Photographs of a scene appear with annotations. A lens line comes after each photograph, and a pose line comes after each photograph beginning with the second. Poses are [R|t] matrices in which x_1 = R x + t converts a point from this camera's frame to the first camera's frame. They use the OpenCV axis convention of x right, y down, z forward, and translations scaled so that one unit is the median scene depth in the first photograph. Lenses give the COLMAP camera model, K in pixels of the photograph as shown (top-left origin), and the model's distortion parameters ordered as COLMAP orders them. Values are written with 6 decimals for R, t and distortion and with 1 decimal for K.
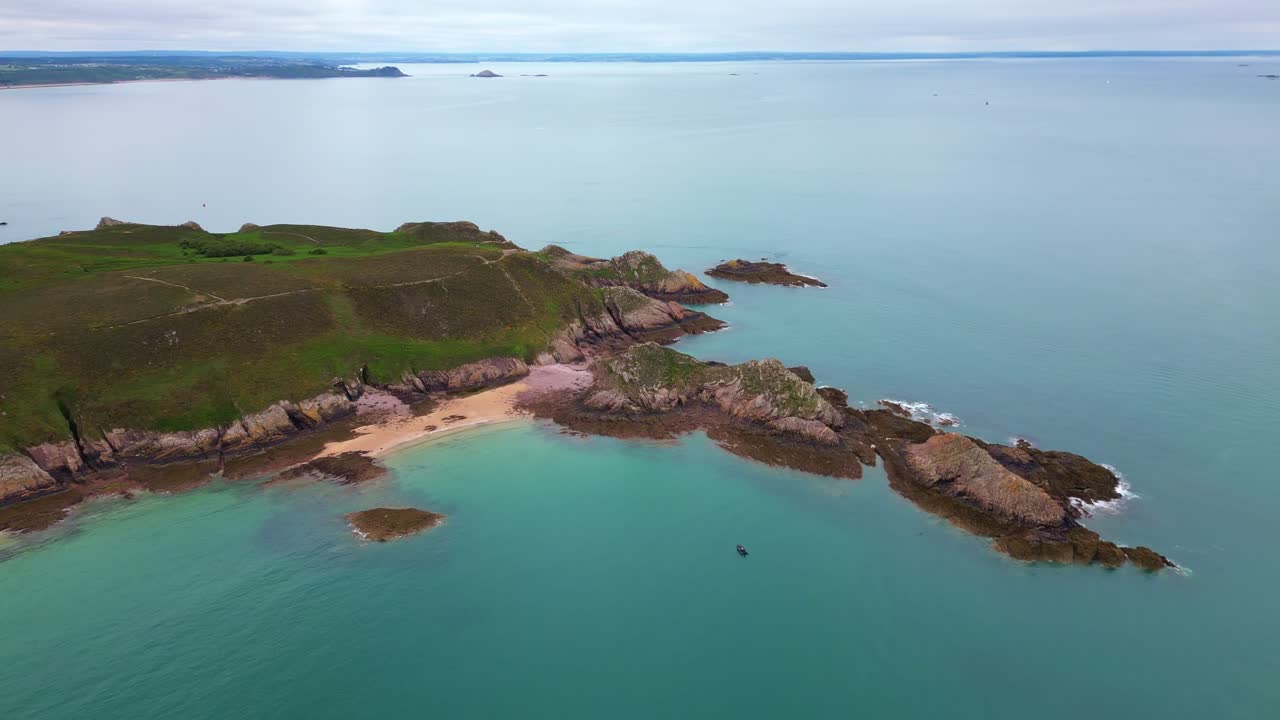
lens RADIAL K [[962.3, 0, 640.0], [0, 962.3, 360.0], [0, 0, 1]] dist [0.069629, -0.071725]
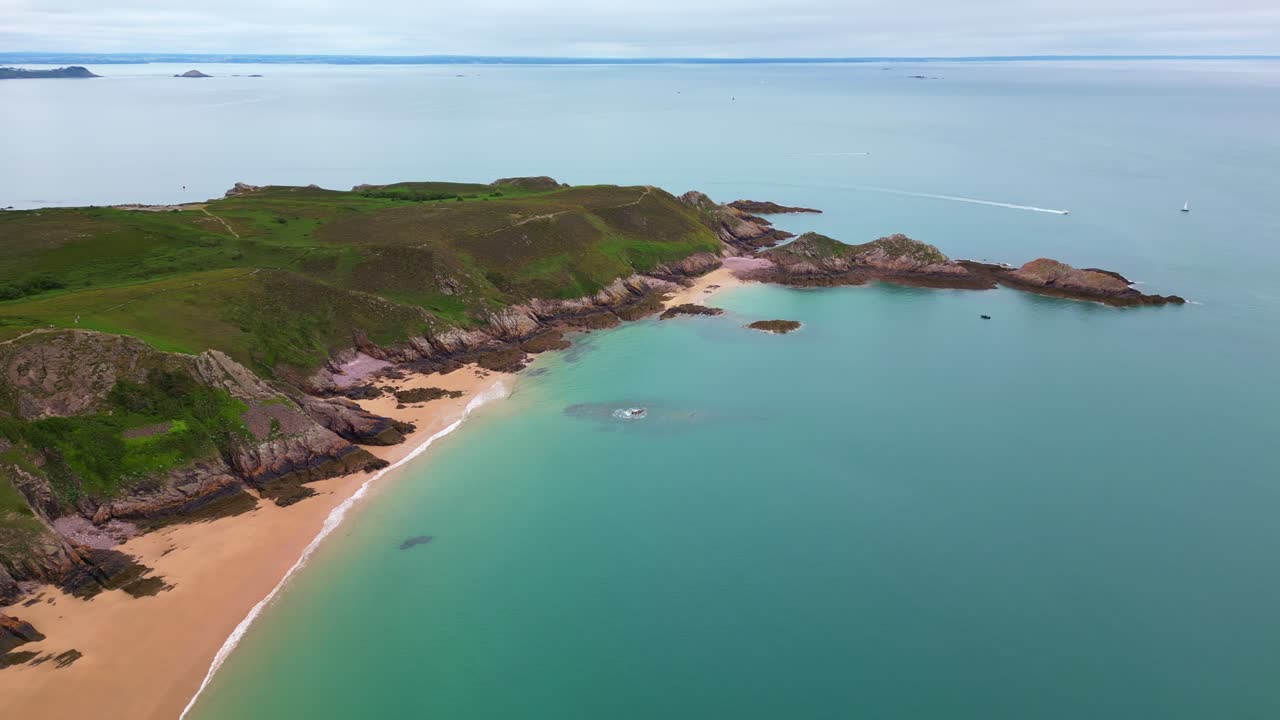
lens RADIAL K [[962.3, 0, 640.0], [0, 962.3, 360.0], [0, 0, 1]] dist [0.069629, -0.071725]
pose [[0.947088, -0.092669, 0.307305, -0.669628], [0.094233, 0.995502, 0.009779, 0.129431], [-0.306829, 0.019696, 0.951561, -0.301020]]
